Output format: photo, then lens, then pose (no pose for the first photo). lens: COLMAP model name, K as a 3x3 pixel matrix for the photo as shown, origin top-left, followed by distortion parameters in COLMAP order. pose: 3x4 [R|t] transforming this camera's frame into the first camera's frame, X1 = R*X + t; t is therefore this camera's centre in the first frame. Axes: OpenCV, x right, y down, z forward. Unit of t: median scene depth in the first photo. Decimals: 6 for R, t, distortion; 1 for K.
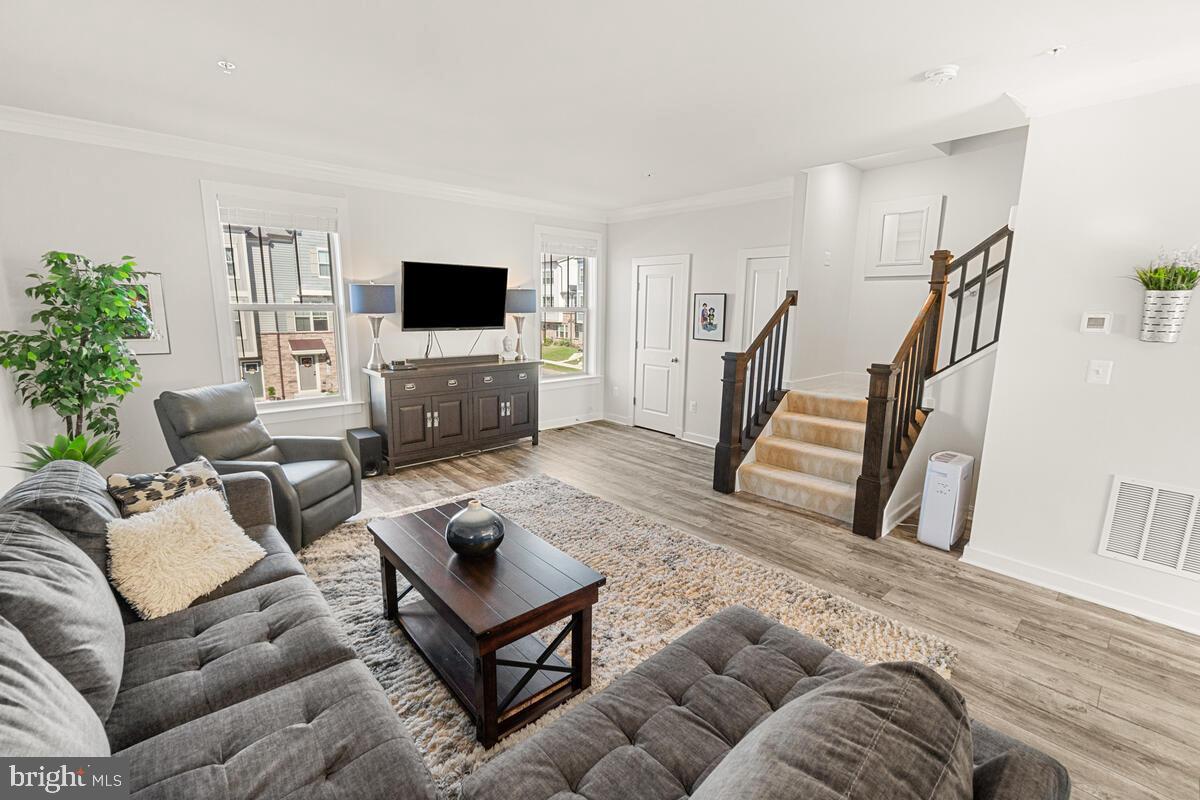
lens RADIAL K [[522.6, 0, 592.3], [0, 522.6, 396.8], [0, 0, 1]] dist [0.020143, 0.000341]
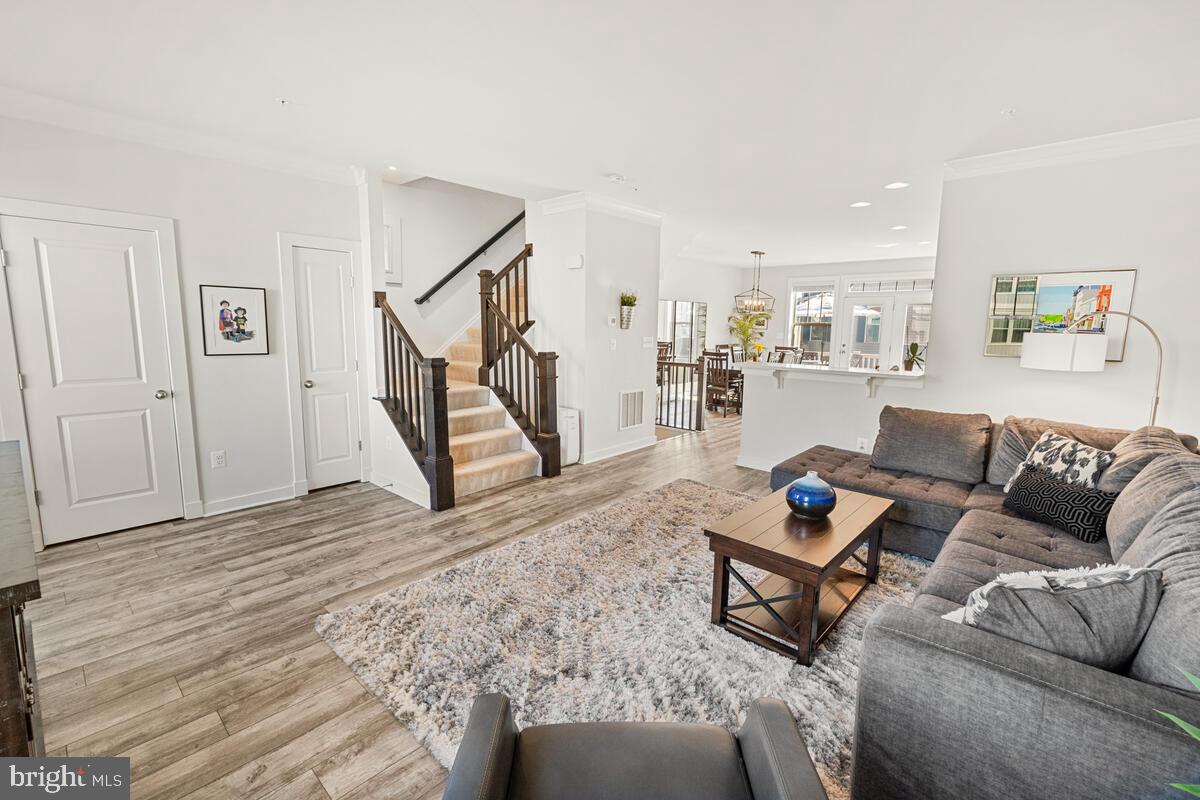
lens RADIAL K [[546.0, 0, 575.0], [0, 546.0, 401.5], [0, 0, 1]] dist [-0.005814, 0.001327]
pose [[-0.119838, -0.152535, 0.981006, -0.609030], [0.157333, 0.972722, 0.170467, -0.114520], [-0.980248, 0.174773, -0.092570, 0.730753]]
